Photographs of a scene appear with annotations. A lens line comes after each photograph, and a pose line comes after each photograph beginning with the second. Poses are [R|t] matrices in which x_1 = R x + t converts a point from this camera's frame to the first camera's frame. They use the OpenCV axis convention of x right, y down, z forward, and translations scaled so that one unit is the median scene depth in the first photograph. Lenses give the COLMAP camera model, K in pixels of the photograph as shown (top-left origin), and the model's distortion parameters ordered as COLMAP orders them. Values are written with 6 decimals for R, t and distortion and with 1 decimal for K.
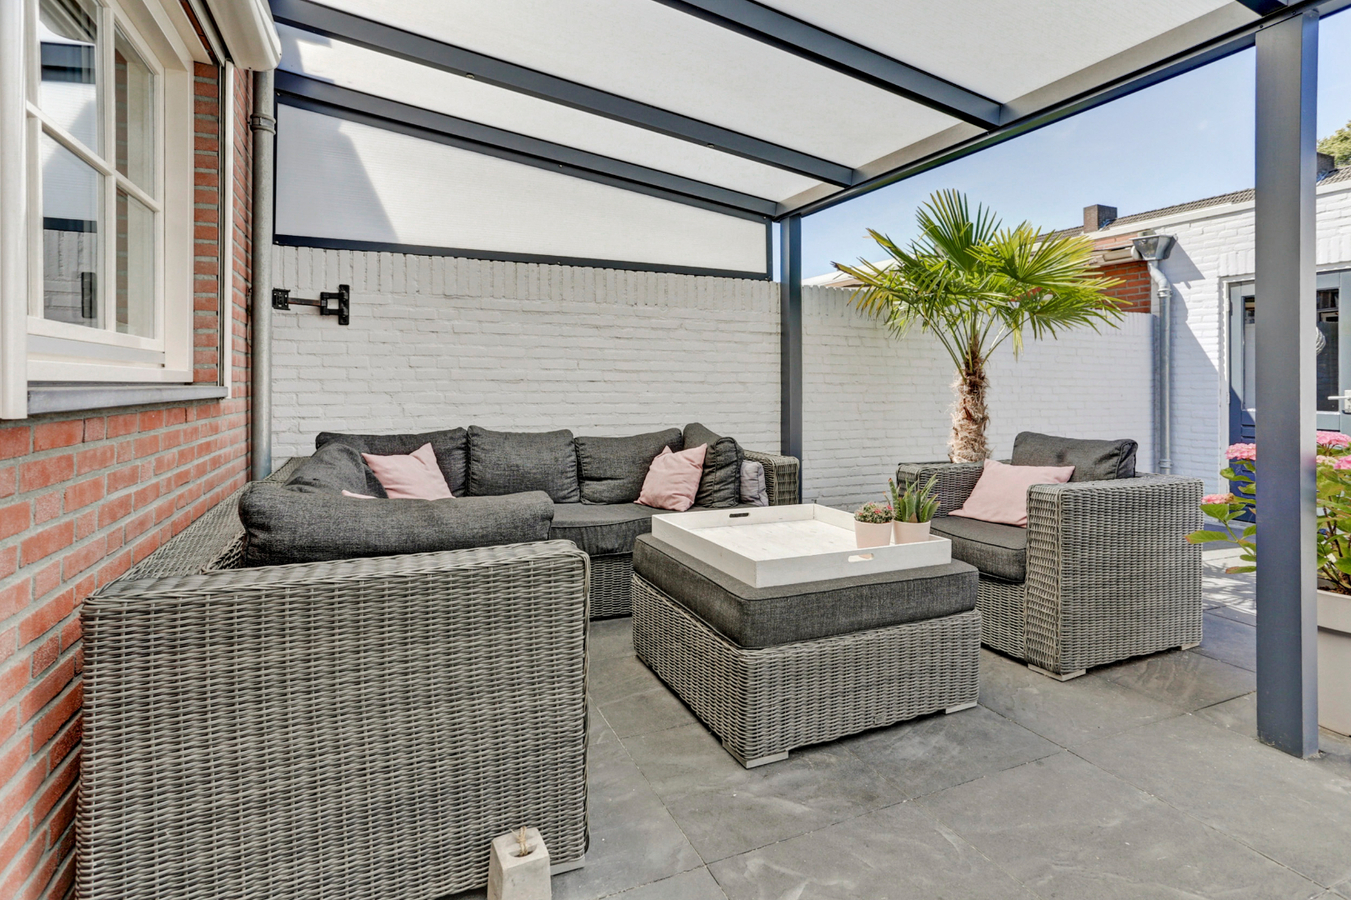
lens RADIAL K [[669.1, 0, 662.0], [0, 669.1, 384.3], [0, 0, 1]] dist [-0.024872, 0.005721]
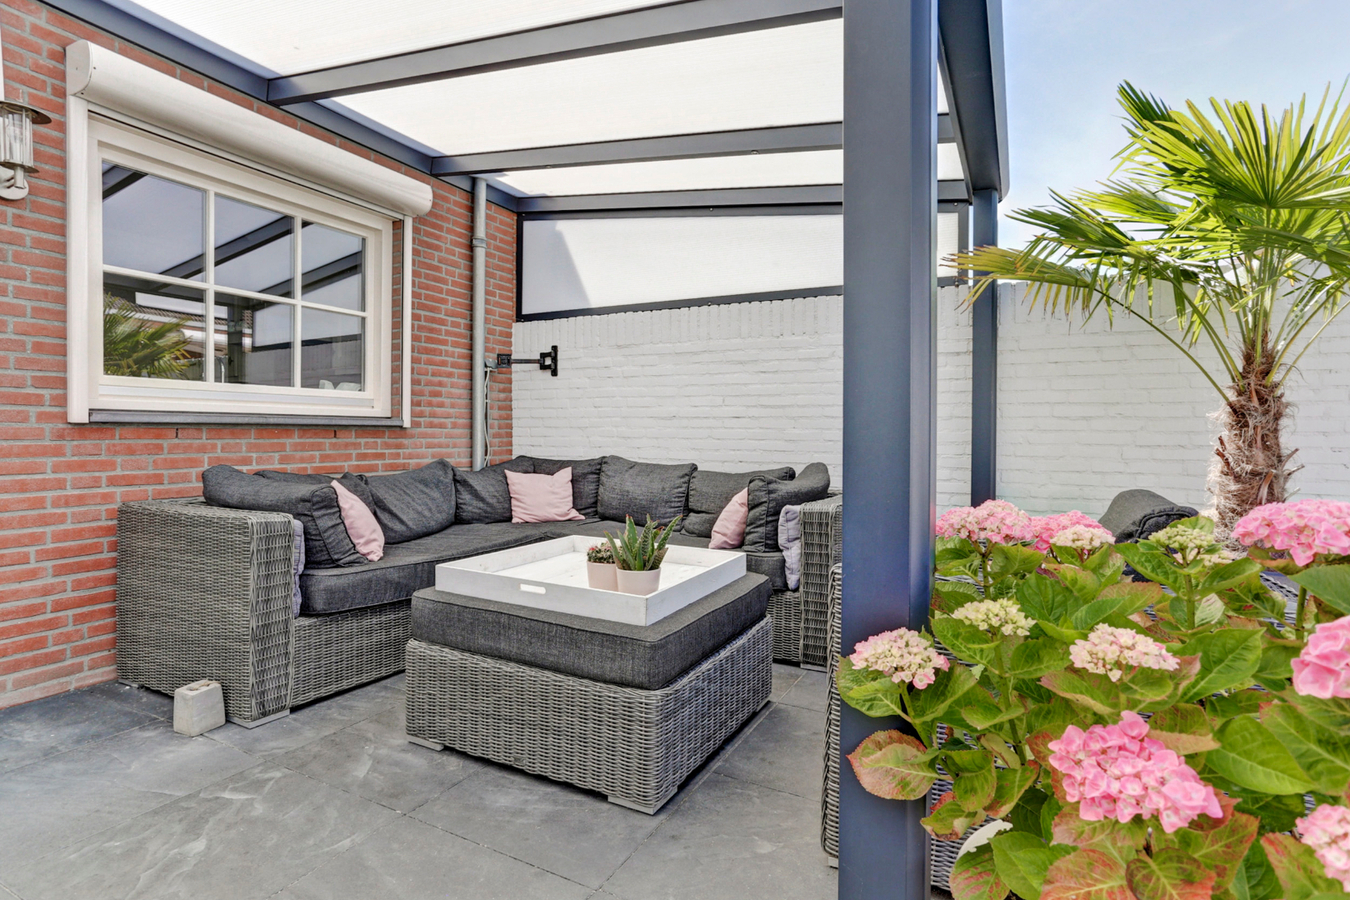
lens RADIAL K [[668.6, 0, 673.9], [0, 668.6, 438.7], [0, 0, 1]] dist [-0.024872, 0.005721]
pose [[0.639780, 0.009405, -0.768501, 0.678116], [-0.005833, 0.999956, 0.007381, 0.023252], [0.768536, -0.000239, 0.639806, 0.324193]]
